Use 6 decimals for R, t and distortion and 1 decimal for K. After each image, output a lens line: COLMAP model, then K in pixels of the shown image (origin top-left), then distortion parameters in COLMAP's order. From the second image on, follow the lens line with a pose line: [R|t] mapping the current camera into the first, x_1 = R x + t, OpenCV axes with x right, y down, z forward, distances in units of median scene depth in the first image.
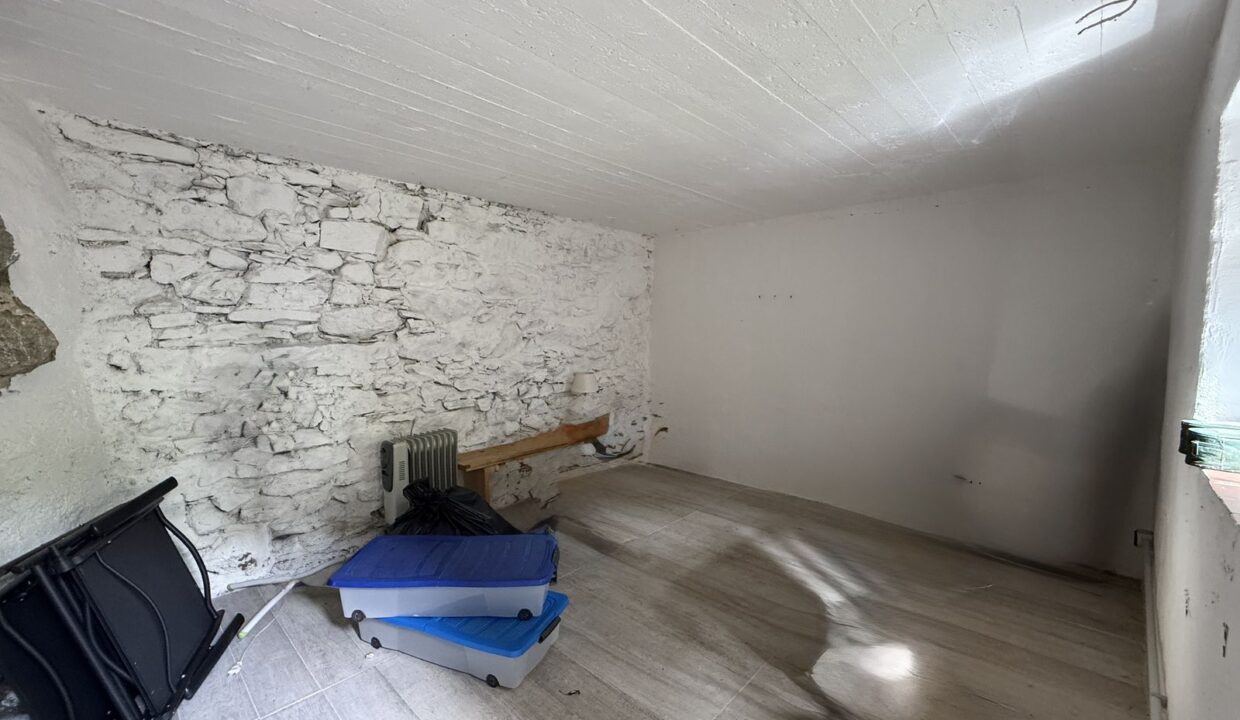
lens RADIAL K [[494.9, 0, 618.1], [0, 494.9, 361.2], [0, 0, 1]] dist [0.005228, -0.003123]
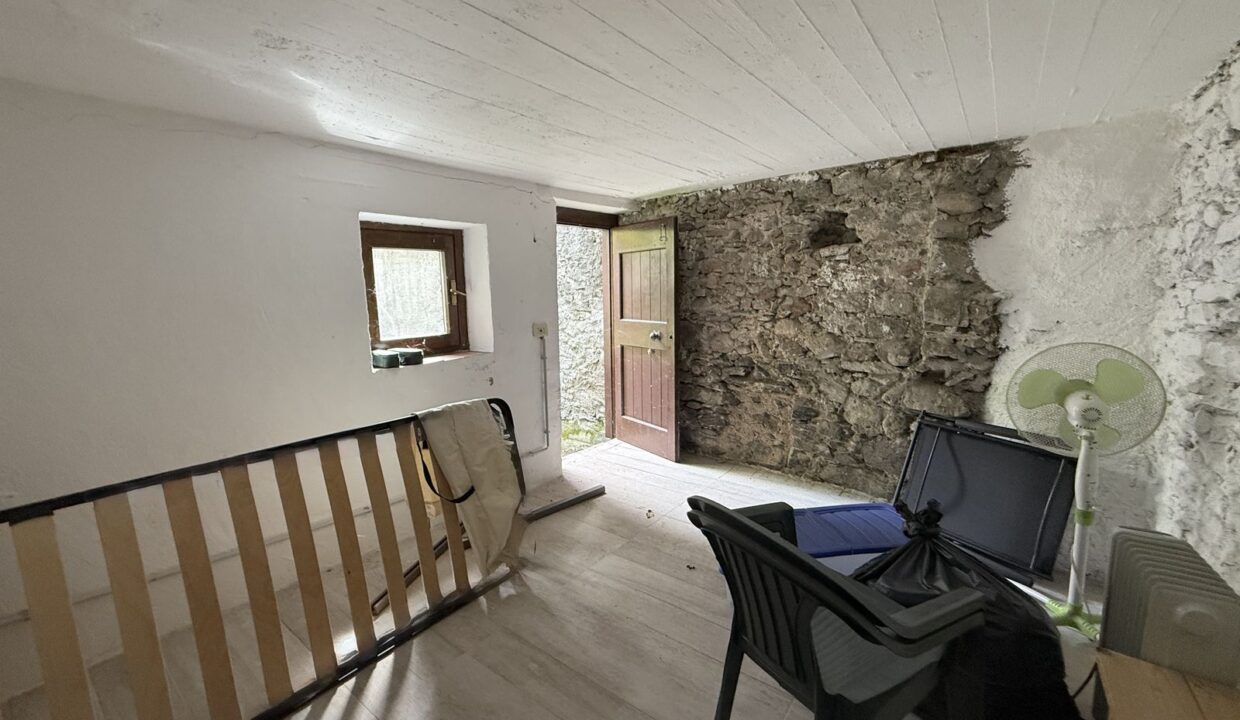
lens RADIAL K [[494.9, 0, 618.1], [0, 494.9, 361.2], [0, 0, 1]] dist [0.005228, -0.003123]
pose [[-0.995389, 0.028624, -0.091548, 0.205628], [0.008958, 0.978005, 0.208387, -0.179107], [0.095499, 0.206606, -0.973752, 1.957968]]
